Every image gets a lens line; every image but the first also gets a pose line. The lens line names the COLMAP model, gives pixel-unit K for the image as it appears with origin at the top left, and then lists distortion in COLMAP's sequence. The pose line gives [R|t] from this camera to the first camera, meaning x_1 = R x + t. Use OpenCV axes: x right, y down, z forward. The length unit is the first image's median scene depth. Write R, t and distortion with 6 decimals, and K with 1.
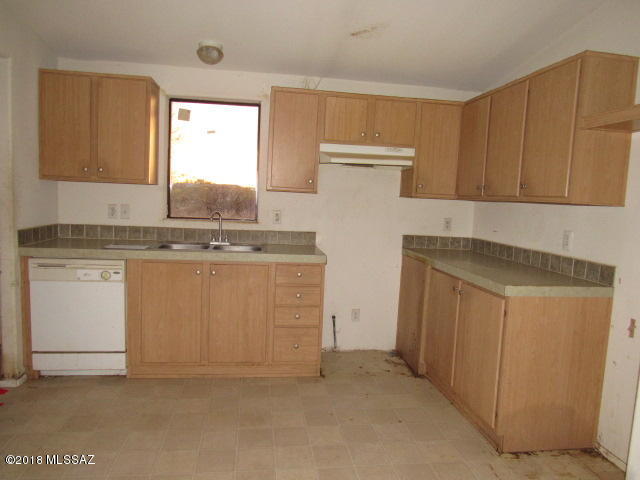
lens RADIAL K [[457.2, 0, 321.7], [0, 457.2, 241.7], [0, 0, 1]] dist [-0.024267, 0.000811]
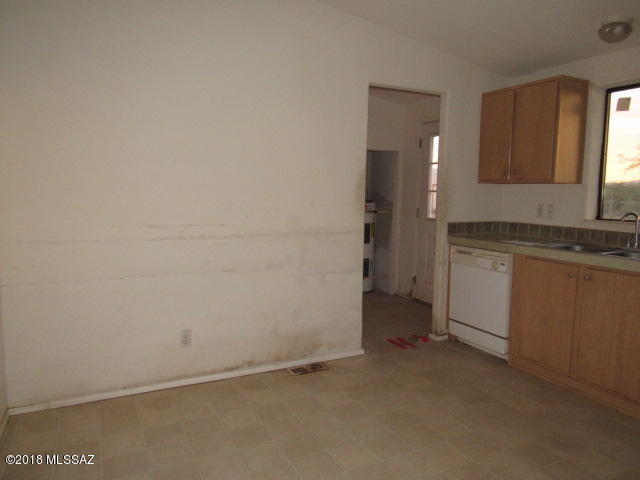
lens RADIAL K [[457.2, 0, 321.7], [0, 457.2, 241.7], [0, 0, 1]] dist [-0.024267, 0.000811]
pose [[0.317338, 0.065928, -0.946018, 0.422959], [-0.093965, 0.994857, 0.037811, 0.012315], [0.943646, 0.076894, 0.321901, 0.212294]]
